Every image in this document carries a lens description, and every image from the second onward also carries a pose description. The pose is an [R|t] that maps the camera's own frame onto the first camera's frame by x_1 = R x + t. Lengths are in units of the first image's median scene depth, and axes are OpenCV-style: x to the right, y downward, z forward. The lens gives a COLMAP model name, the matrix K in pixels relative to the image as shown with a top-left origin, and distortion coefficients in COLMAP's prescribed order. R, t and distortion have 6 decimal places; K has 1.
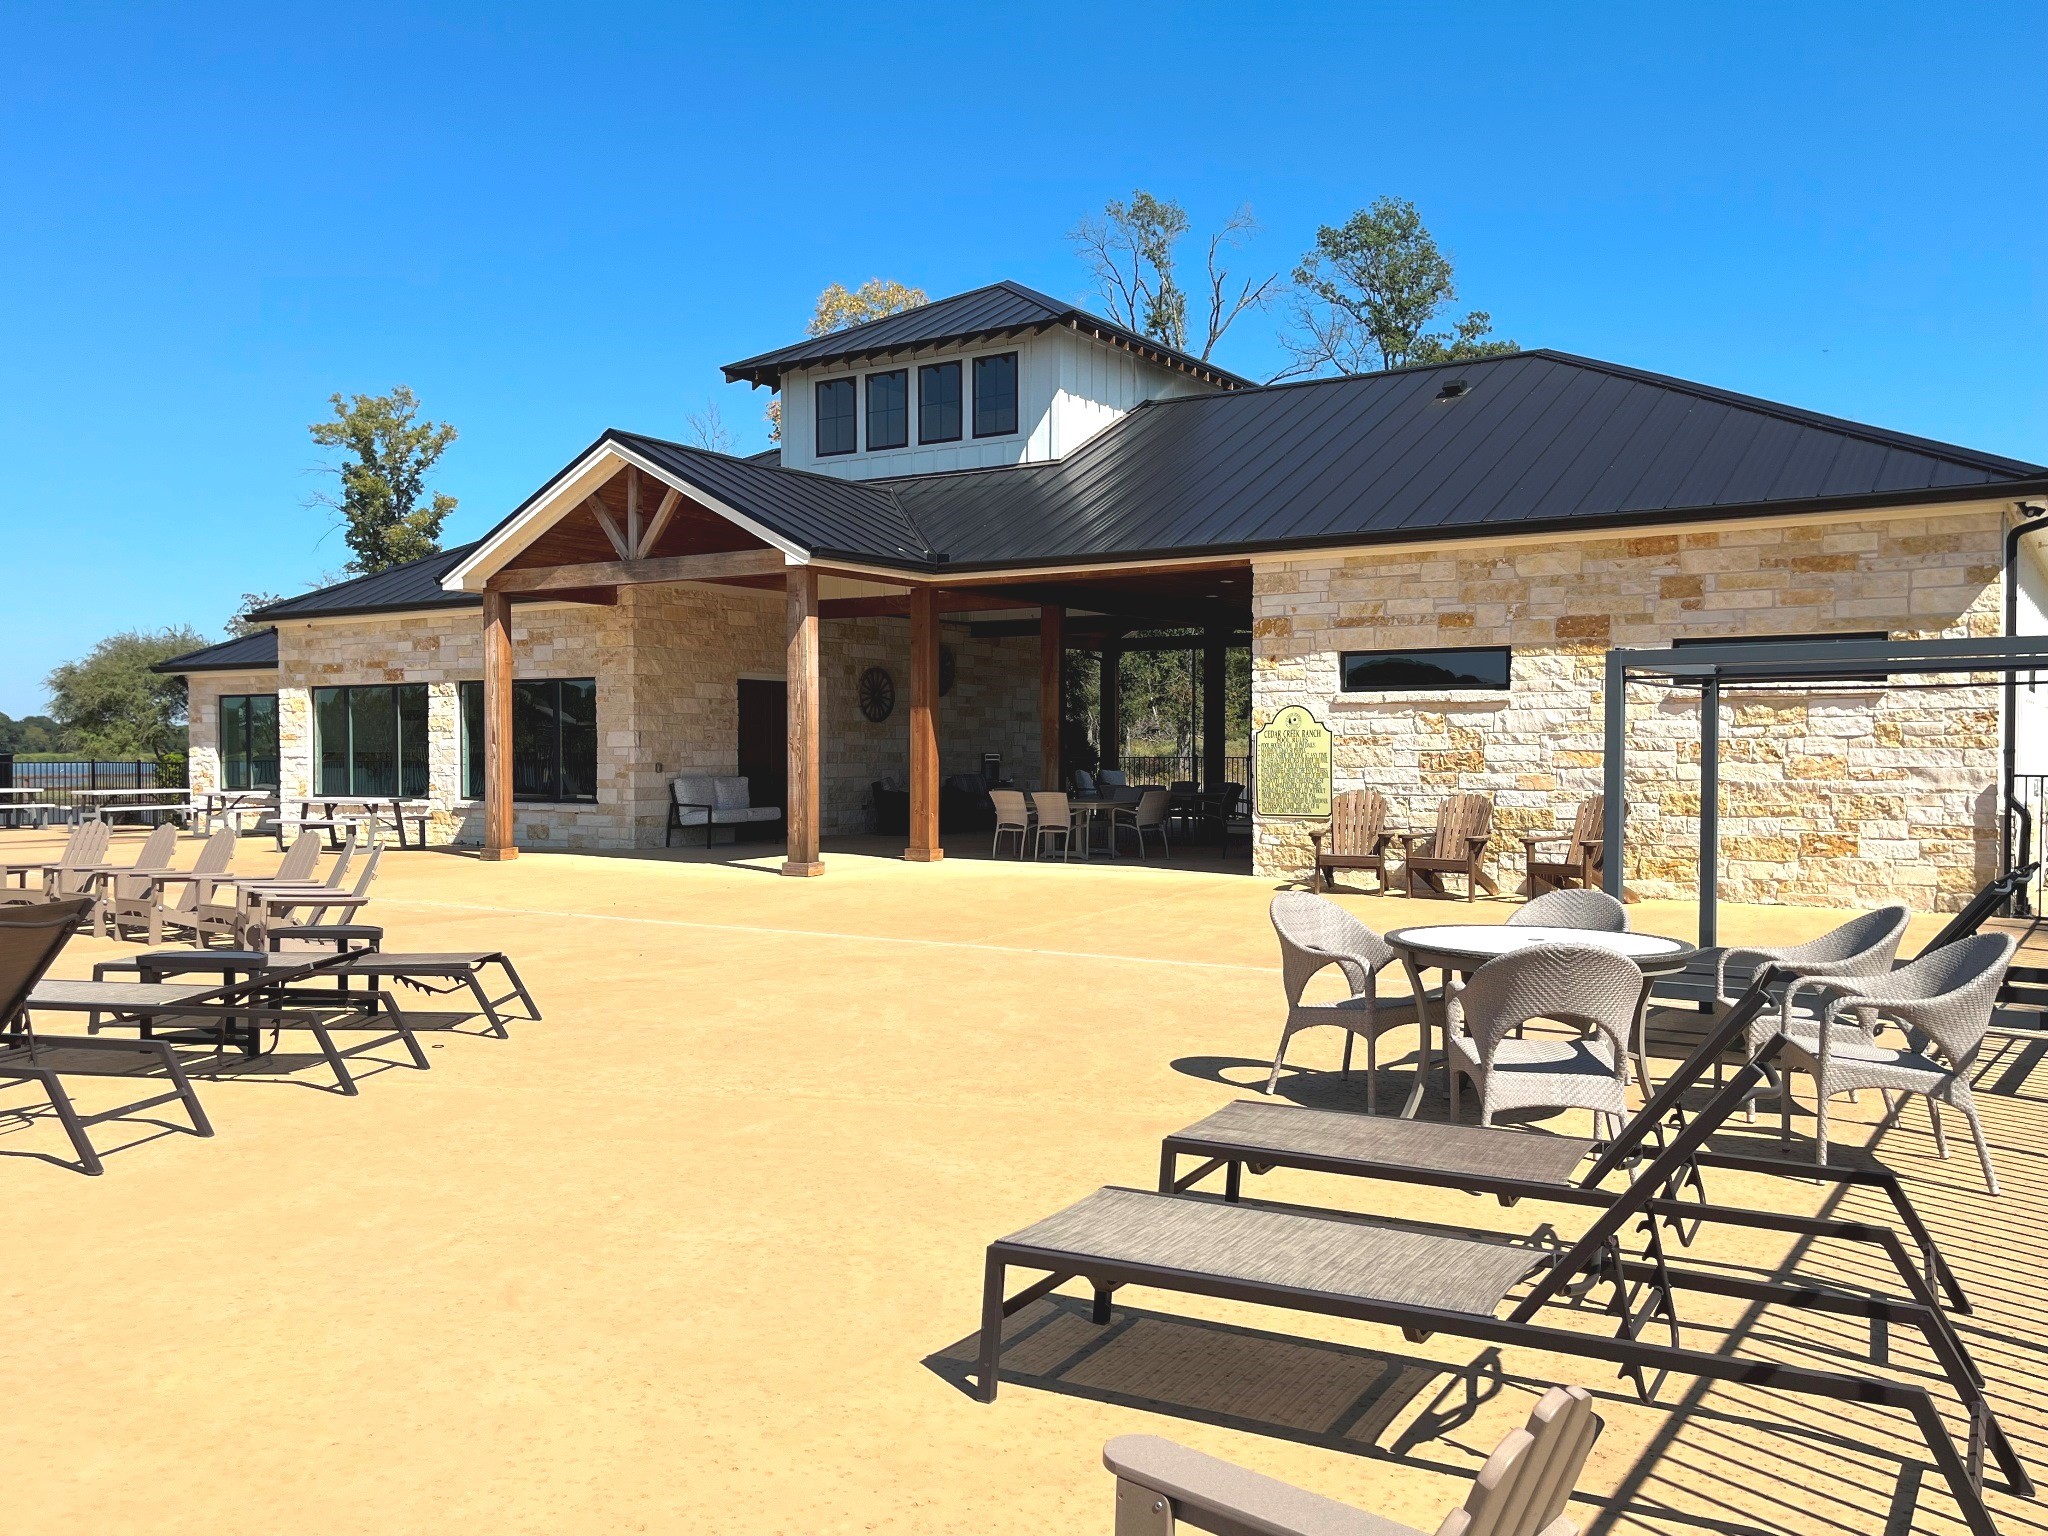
lens RADIAL K [[1703.6, 0, 1021.4], [0, 1703.6, 769.9], [0, 0, 1]] dist [0.041470, 0.000382]
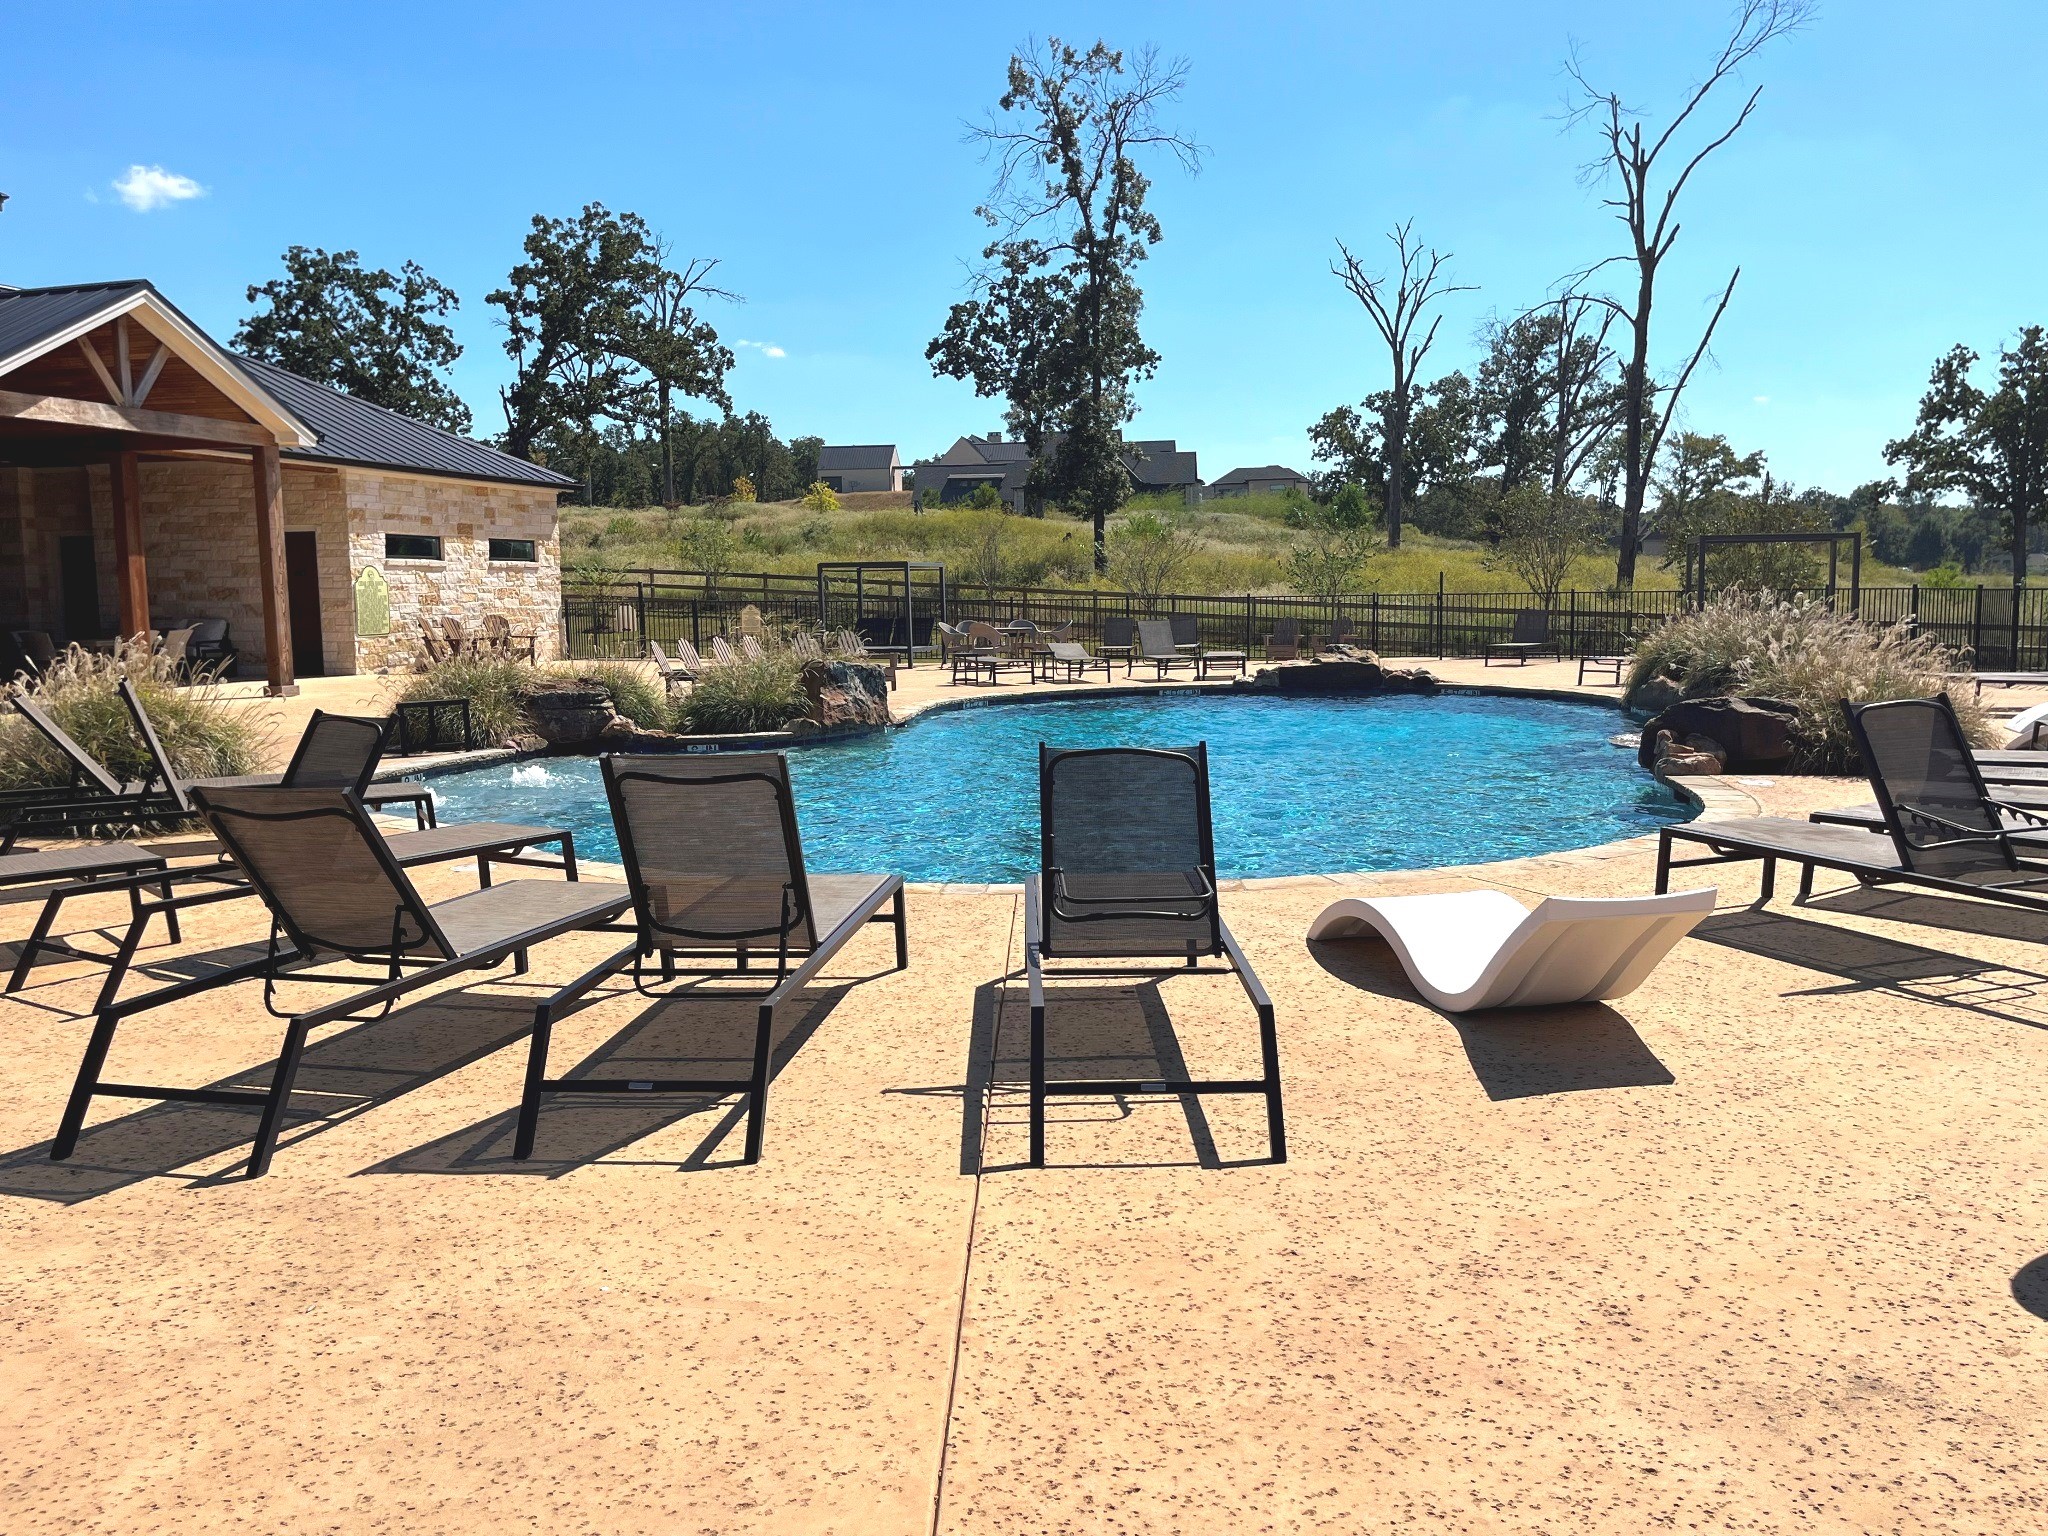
lens RADIAL K [[1703.6, 0, 1024.8], [0, 1703.6, 773.4], [0, 0, 1]] dist [0.041470, 0.000382]
pose [[-0.330854, -0.101227, 0.938237, -1.617024], [0.015962, 0.993488, 0.112817, -0.015944], [-0.943547, 0.052302, -0.327084, 0.978885]]
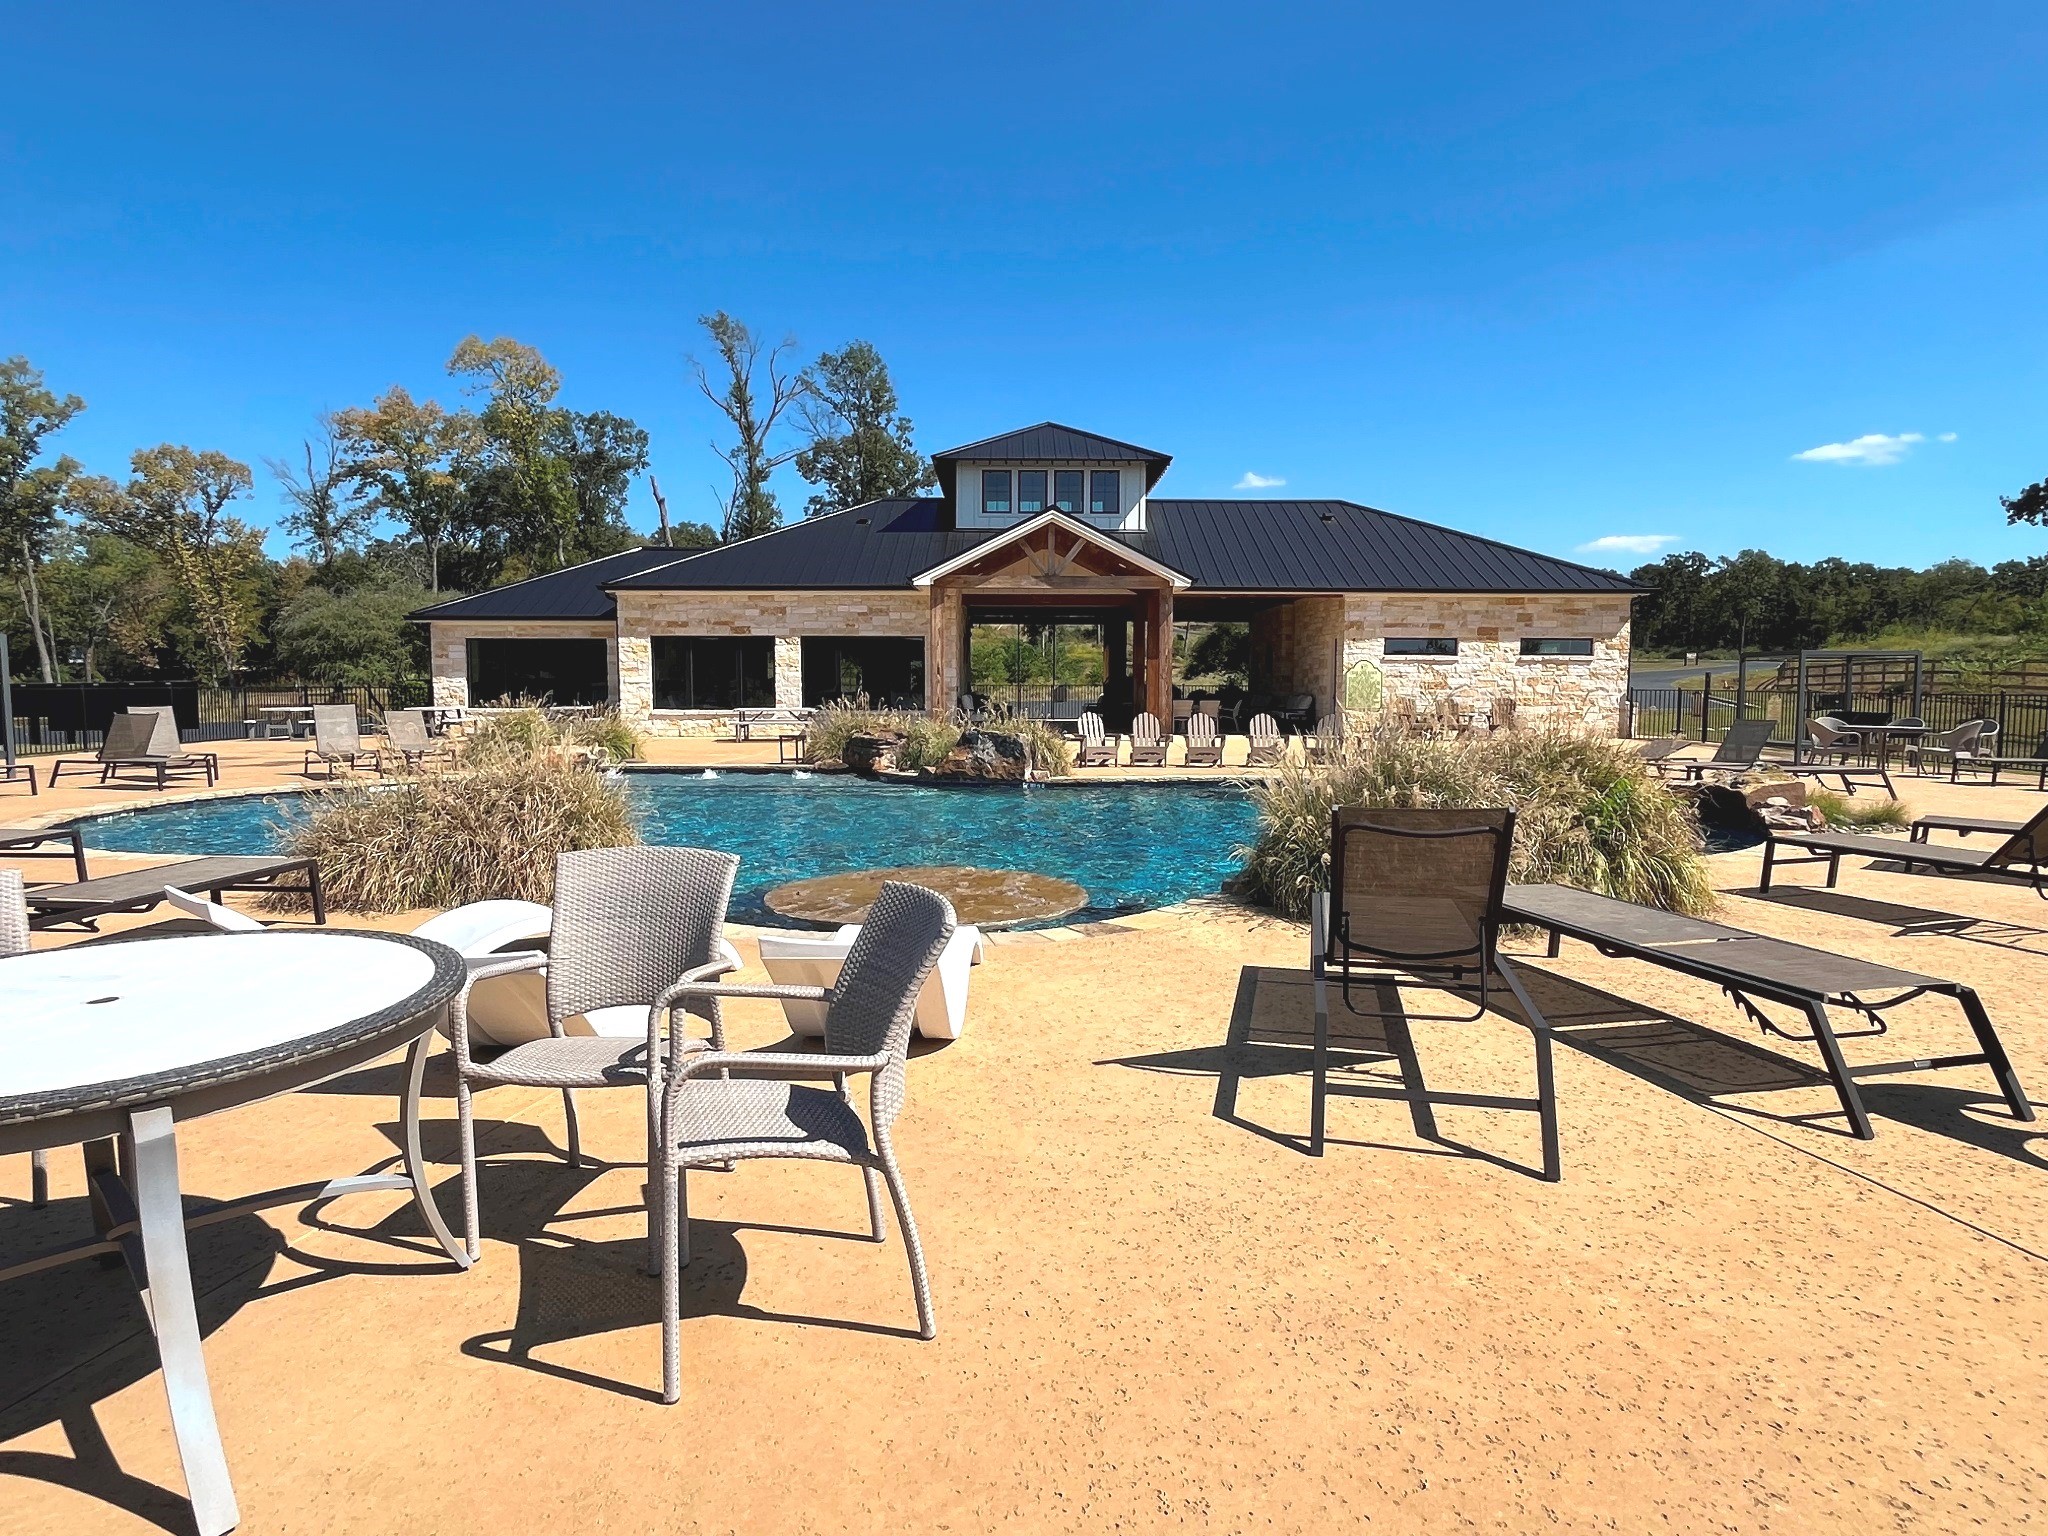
lens RADIAL K [[1181.4, 0, 1026.8], [0, 1181.4, 782.3], [0, 0, 1]] dist [0.007149, 0.002504]
pose [[0.835199, -0.038150, 0.548623, -1.121529], [0.002881, 0.997881, 0.065005, 0.021365], [-0.549940, -0.052711, 0.833539, -0.084954]]
